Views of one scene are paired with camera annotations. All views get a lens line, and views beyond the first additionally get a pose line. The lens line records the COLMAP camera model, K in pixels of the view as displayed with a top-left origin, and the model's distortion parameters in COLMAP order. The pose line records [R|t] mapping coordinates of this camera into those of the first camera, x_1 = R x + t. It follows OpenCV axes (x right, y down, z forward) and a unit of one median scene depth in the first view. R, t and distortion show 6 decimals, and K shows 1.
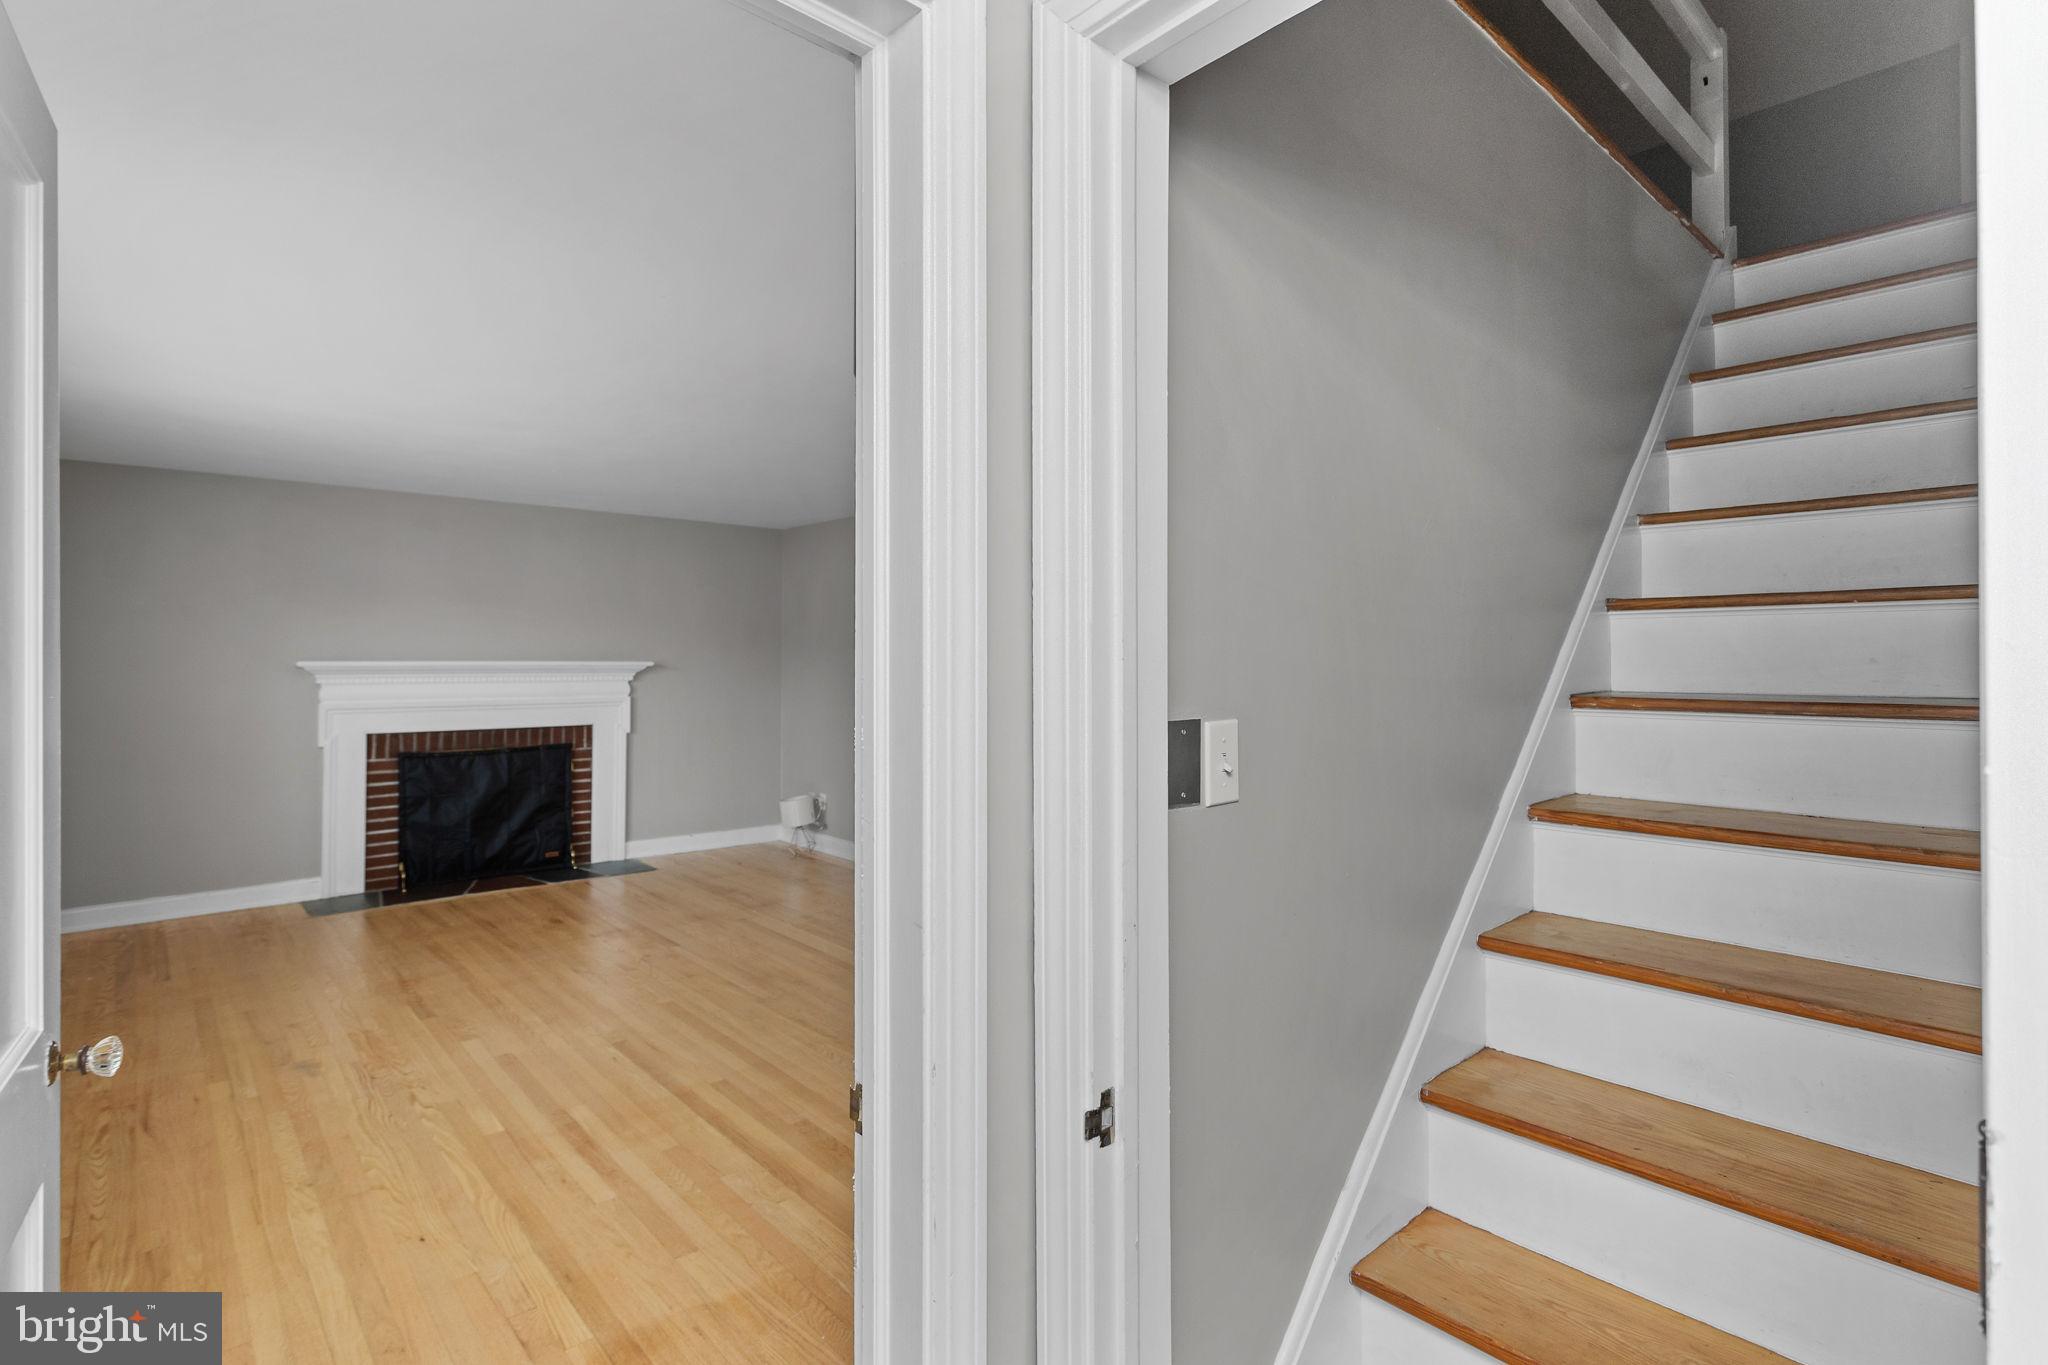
lens RADIAL K [[976.4, 0, 1033.8], [0, 976.4, 659.2], [0, 0, 1]] dist [0.003169, 0.000311]
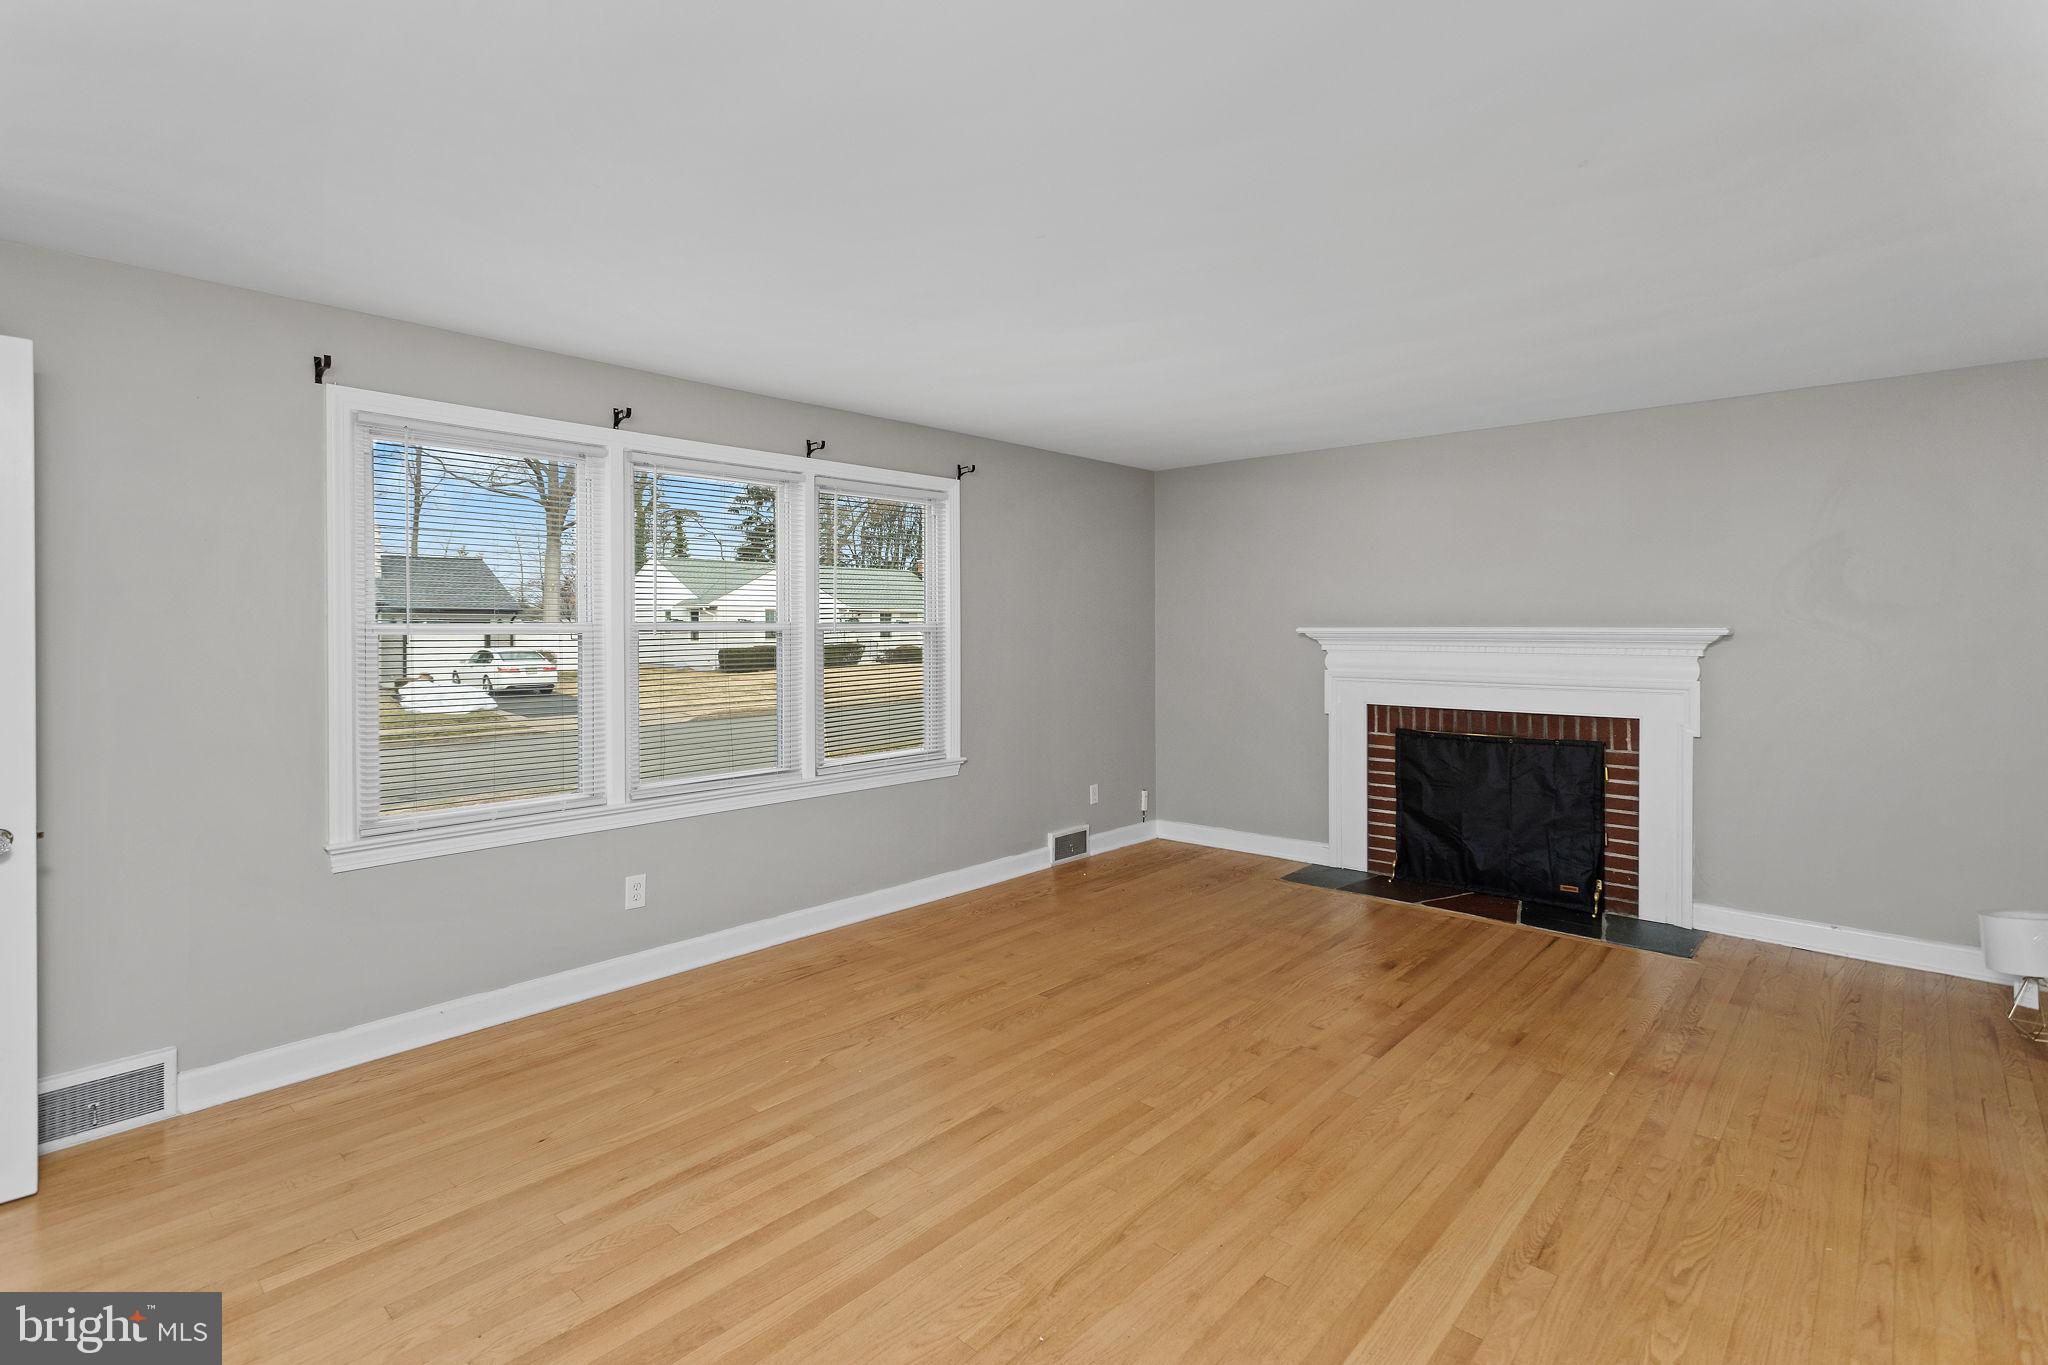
lens RADIAL K [[976.4, 0, 1033.8], [0, 976.4, 659.2], [0, 0, 1]] dist [0.003169, 0.000311]
pose [[0.106108, 0.029962, -0.993903, 0.225445], [0.002546, 0.999534, 0.030404, 0.003930], [0.994351, -0.005756, 0.105982, 0.612787]]
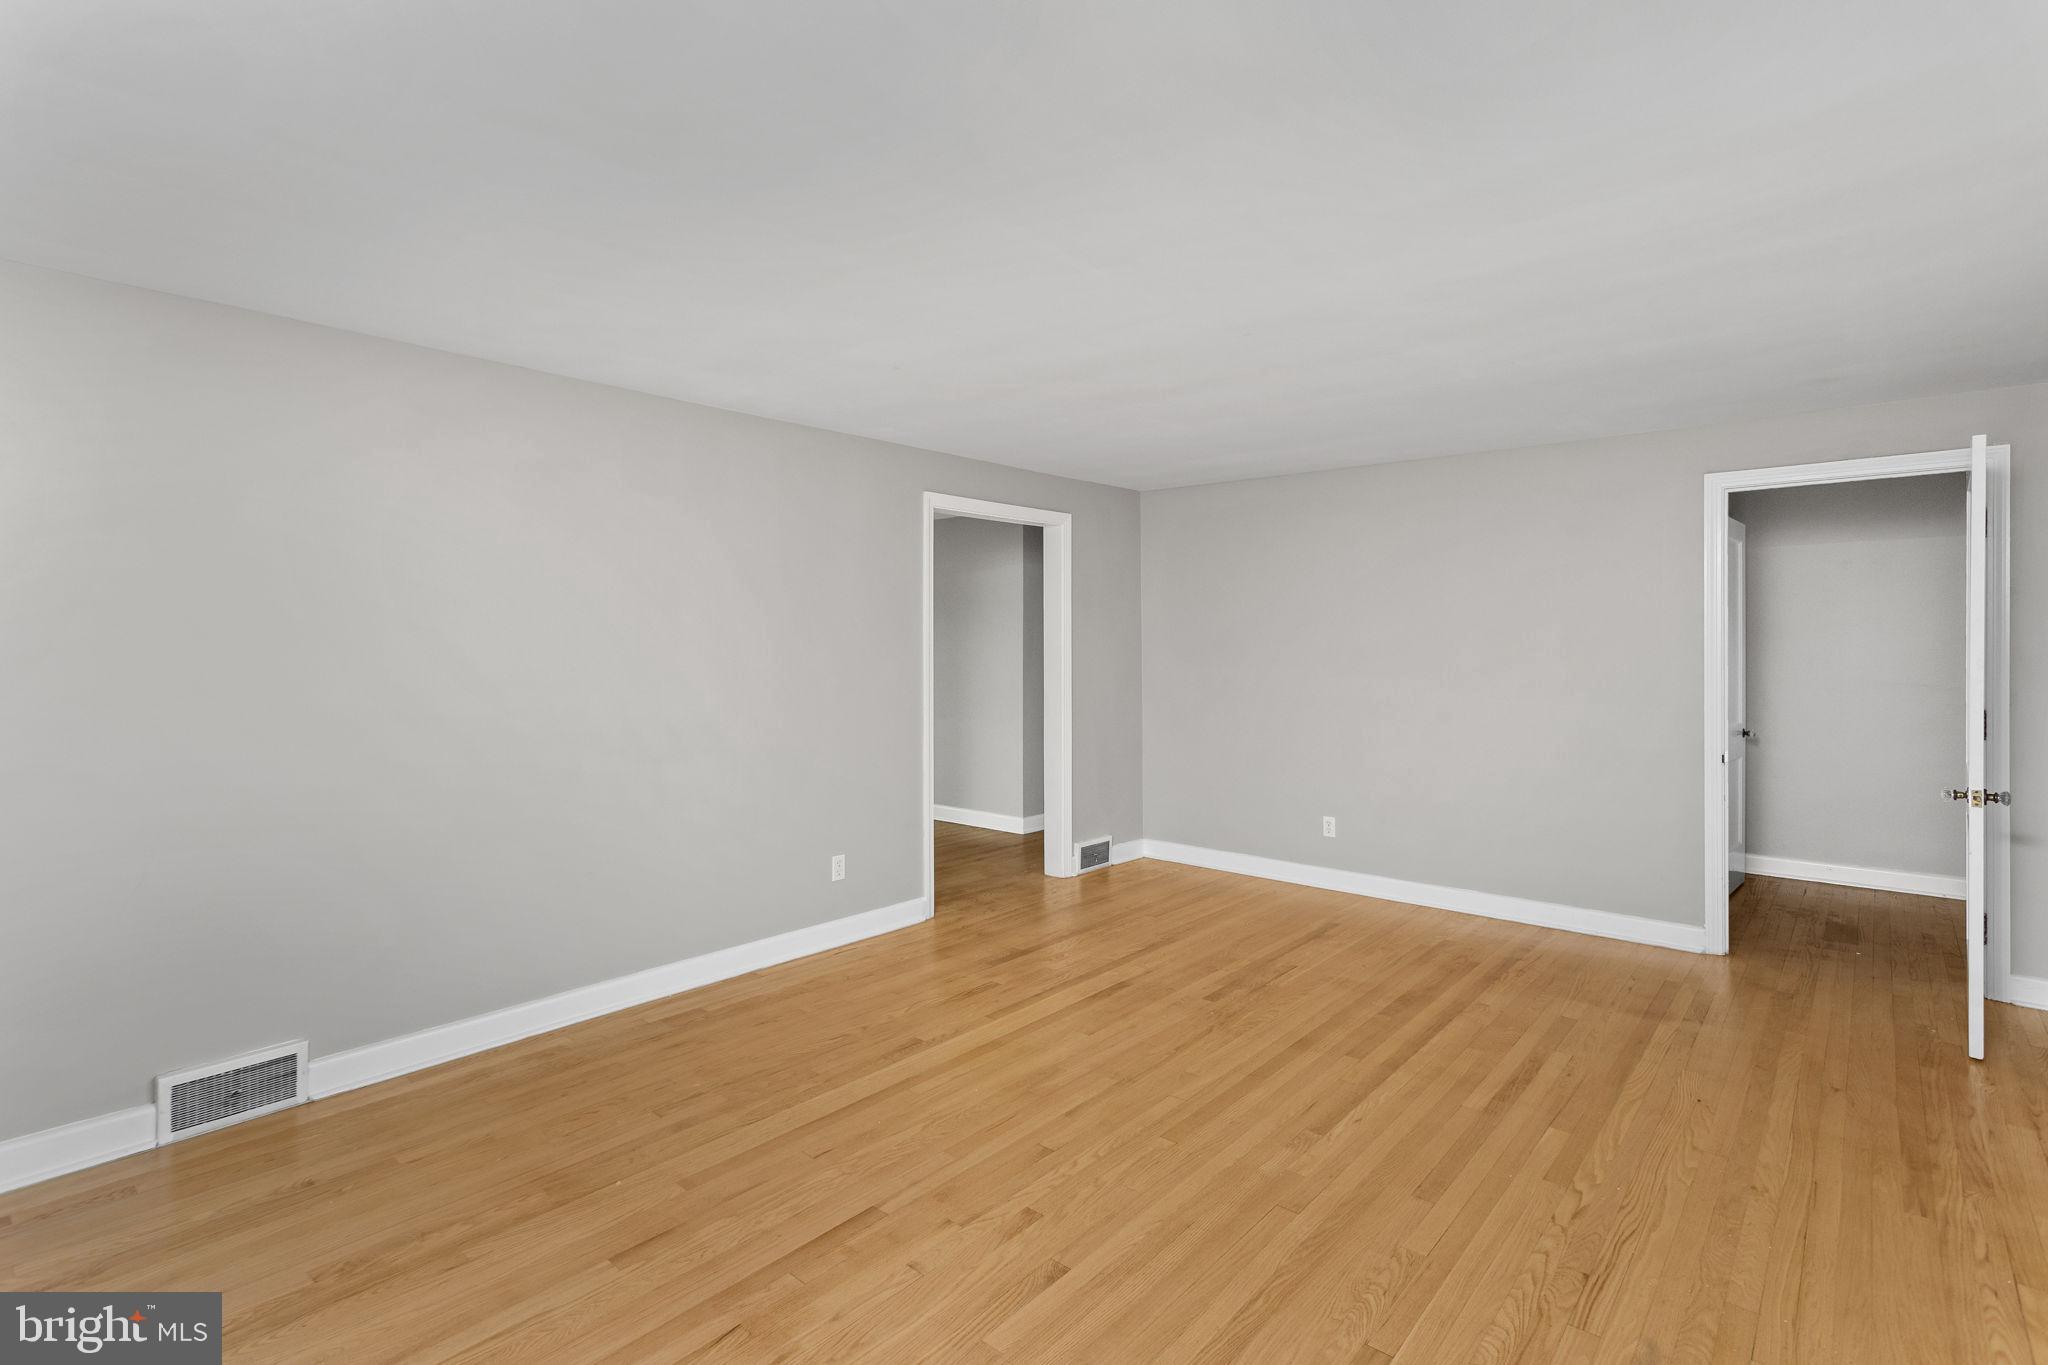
lens RADIAL K [[957.6, 0, 1002.2], [0, 957.6, 642.5], [0, 0, 1]] dist [-0.000494, 0.001208]
pose [[-0.088489, -0.001025, 0.996077, -0.756831], [0.001809, 0.999998, 0.001189, -0.002107], [-0.996076, 0.001907, -0.088487, 0.853257]]
